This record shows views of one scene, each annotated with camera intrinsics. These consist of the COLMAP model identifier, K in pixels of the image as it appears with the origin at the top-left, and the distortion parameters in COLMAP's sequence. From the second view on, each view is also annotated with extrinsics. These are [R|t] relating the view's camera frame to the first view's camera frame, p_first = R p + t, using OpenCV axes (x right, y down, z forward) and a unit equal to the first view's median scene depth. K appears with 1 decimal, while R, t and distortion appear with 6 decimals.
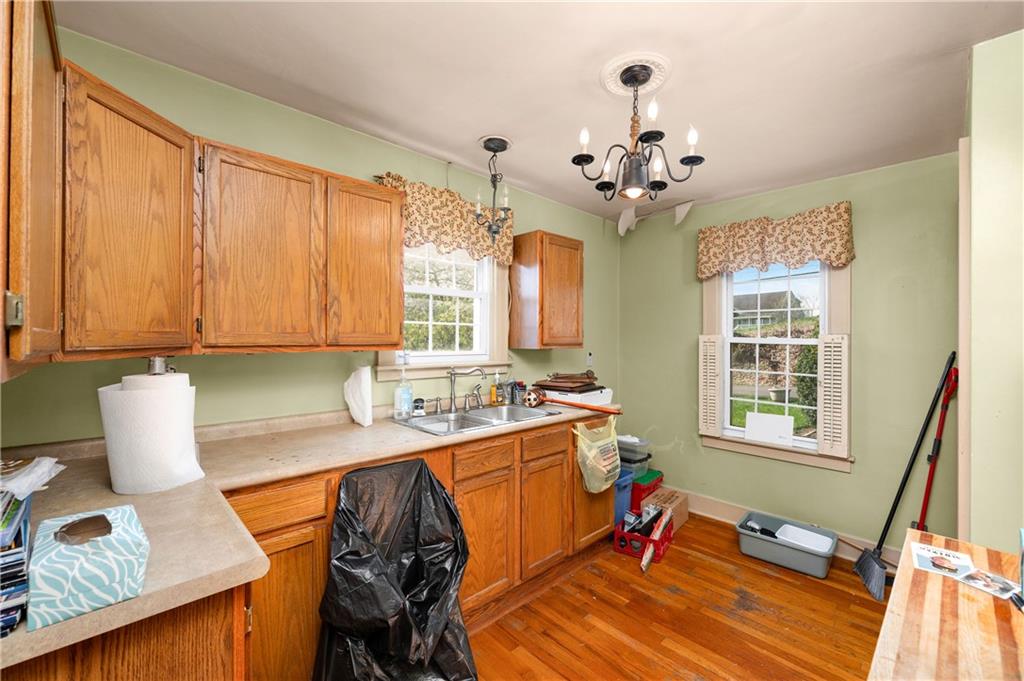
lens RADIAL K [[423.0, 0, 527.9], [0, 423.0, 336.9], [0, 0, 1]] dist [-0.000219, -0.000062]
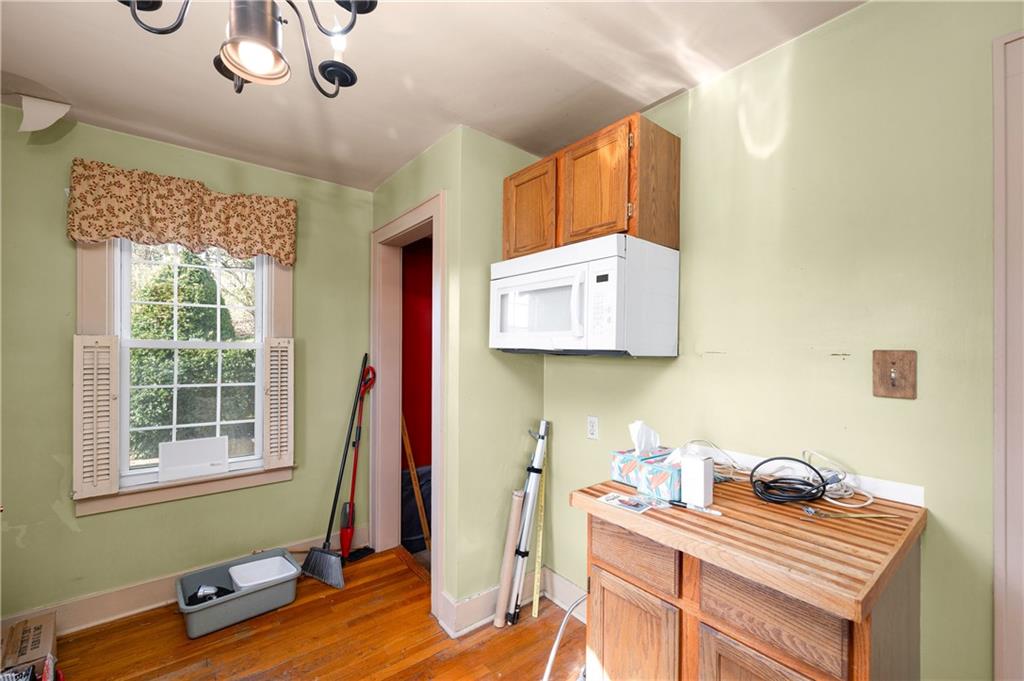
lens RADIAL K [[414.2, 0, 517.6], [0, 414.2, 344.8], [0, 0, 1]] dist [-0.012248, -0.000106]
pose [[0.096748, -0.001575, 0.995308, -0.132938], [-0.009554, 0.999951, 0.002511, 0.002193], [-0.995263, -0.009752, 0.096729, 0.389624]]
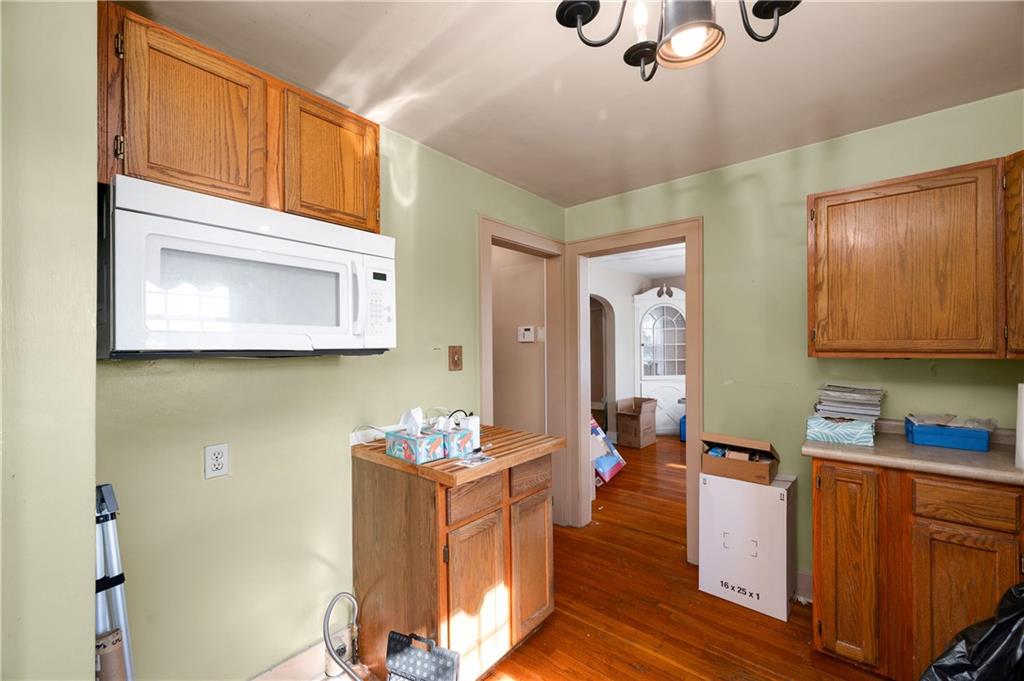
lens RADIAL K [[411.7, 0, 512.0], [0, 411.7, 340.5], [0, 0, 1]] dist [-0.001299, 0.005310]
pose [[-0.996633, -0.001974, -0.081971, 0.306590], [-0.000901, 0.999913, -0.013129, 0.005916], [0.081990, -0.013011, -0.996548, 0.899965]]
